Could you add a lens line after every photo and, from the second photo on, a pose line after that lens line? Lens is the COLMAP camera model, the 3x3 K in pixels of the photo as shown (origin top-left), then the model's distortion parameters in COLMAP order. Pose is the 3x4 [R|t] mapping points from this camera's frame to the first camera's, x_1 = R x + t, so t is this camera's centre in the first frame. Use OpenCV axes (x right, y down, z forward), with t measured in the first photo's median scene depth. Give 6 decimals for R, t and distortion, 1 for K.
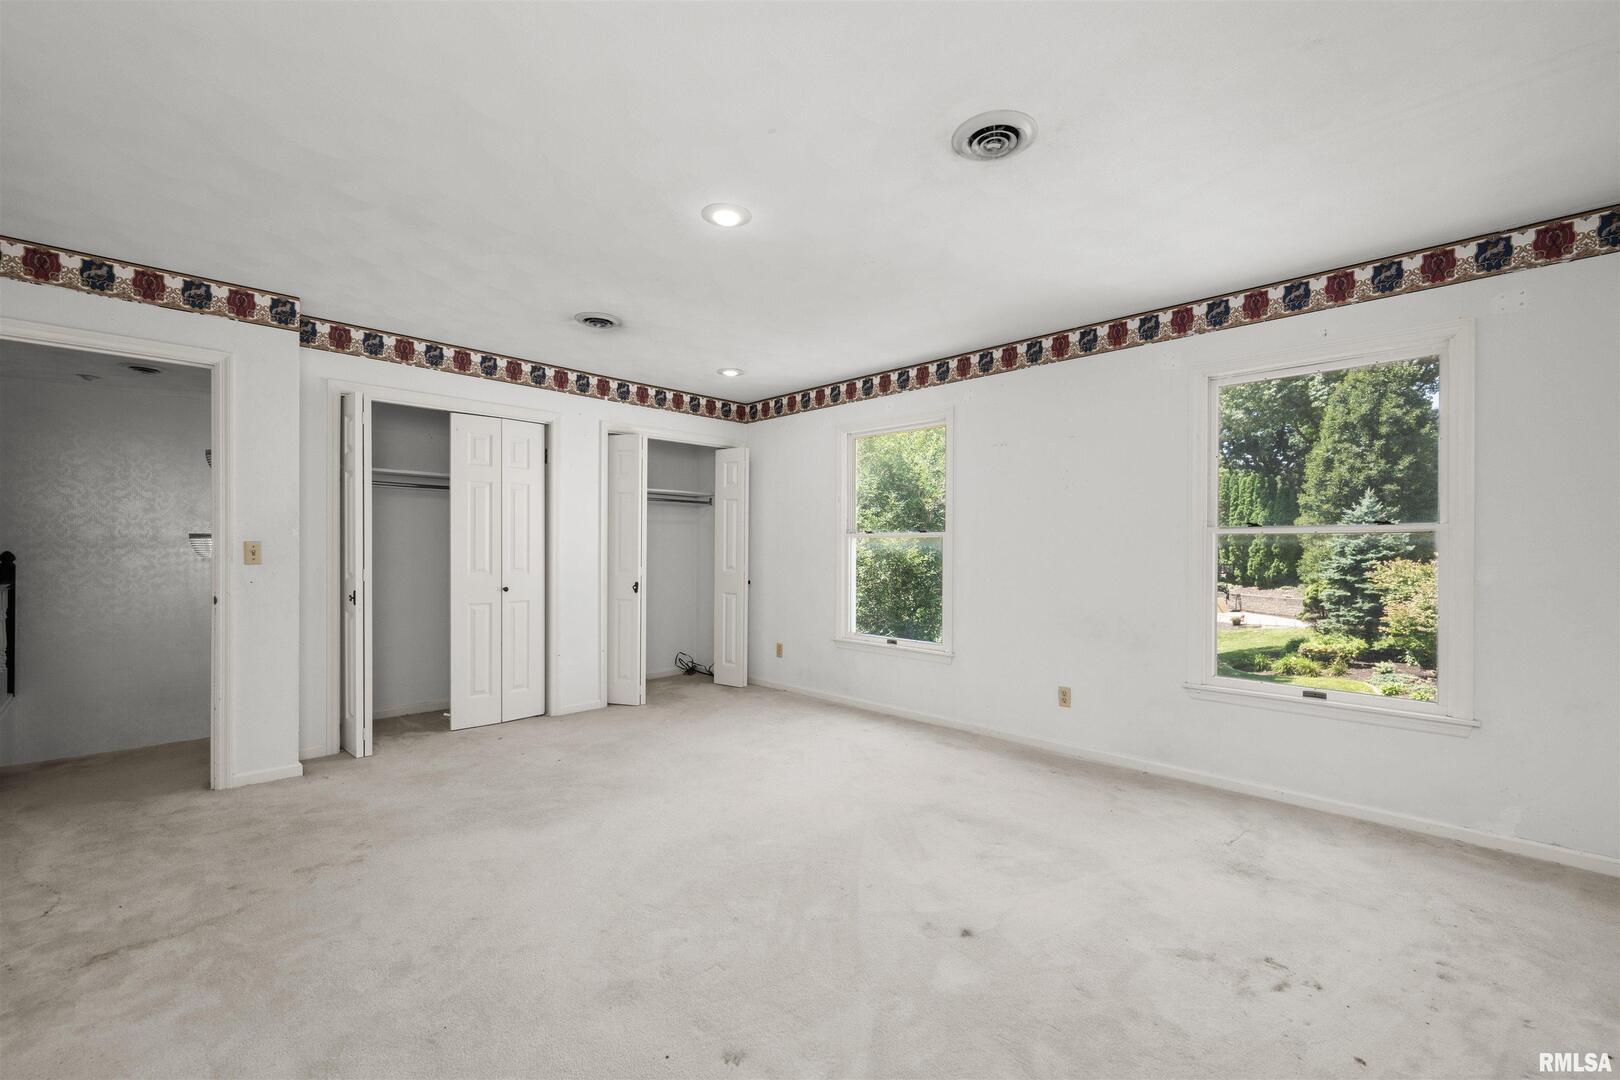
lens RADIAL K [[745.9, 0, 818.2], [0, 745.9, 546.5], [0, 0, 1]] dist [0.004434, 0.001466]
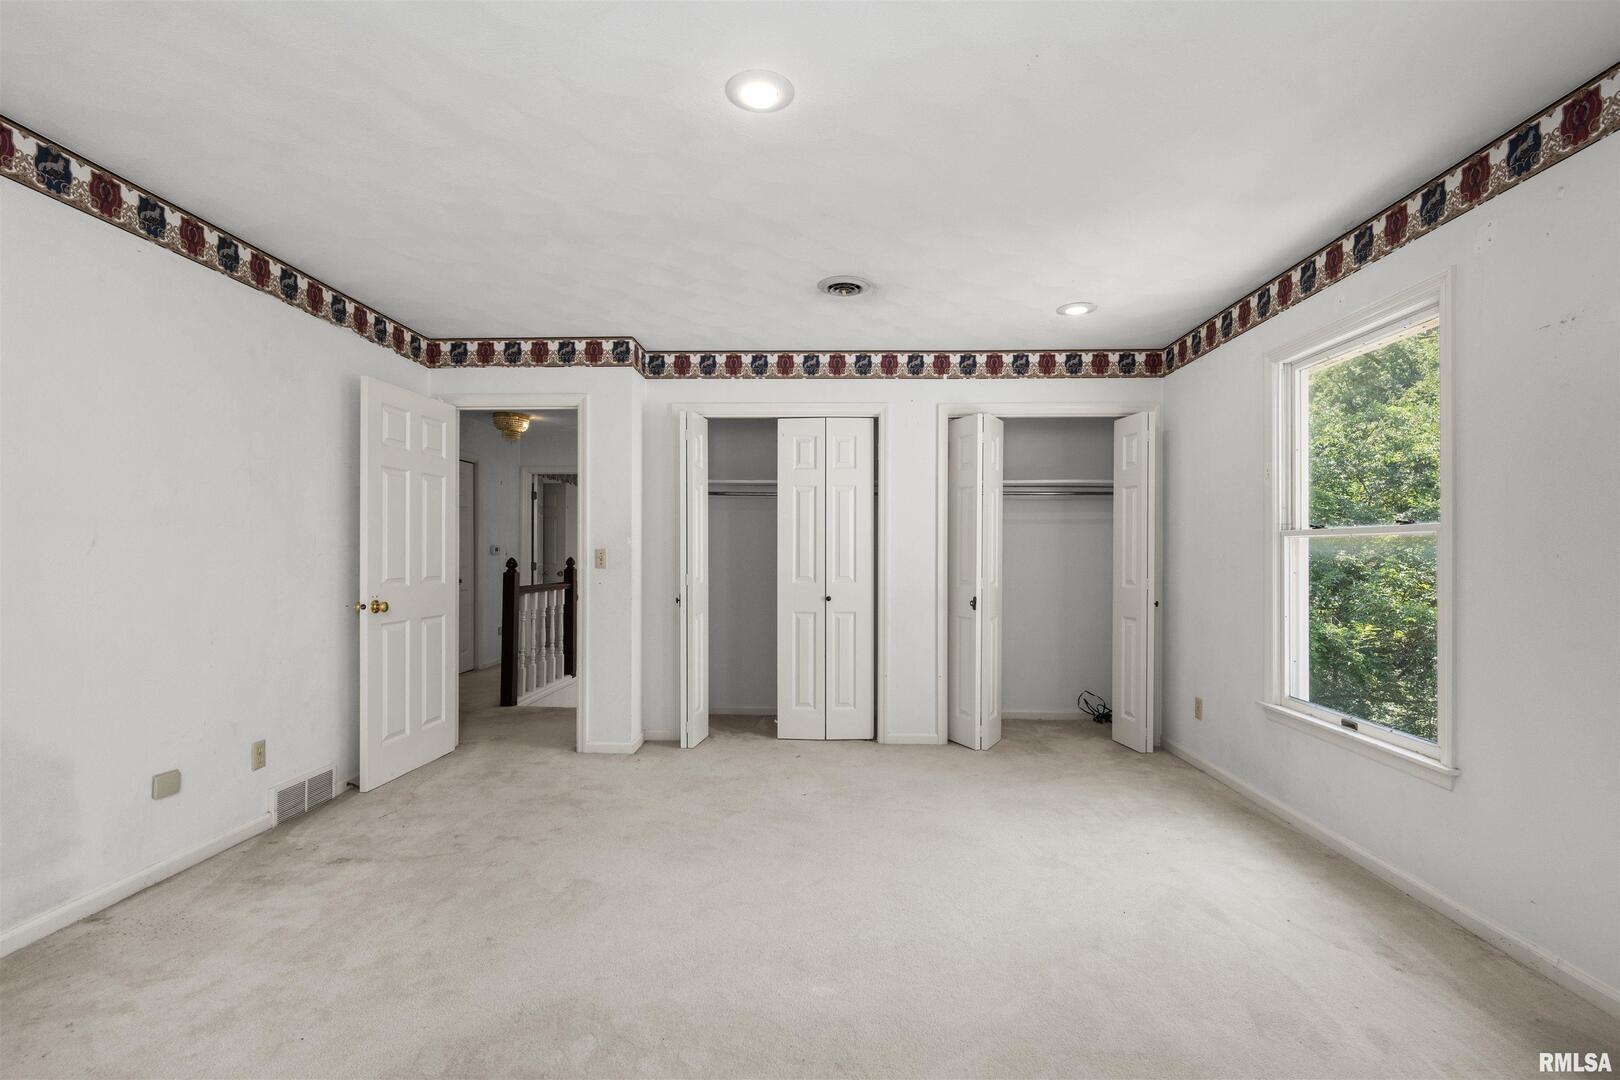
lens RADIAL K [[767.1, 0, 810.0], [0, 767.1, 548.3], [0, 0, 1]] dist [0.011194, -0.000987]
pose [[0.647926, -0.005960, -0.761680, 0.309817], [0.001594, 0.999978, -0.006468, 0.000300], [0.761702, 0.002976, 0.647921, 0.363417]]
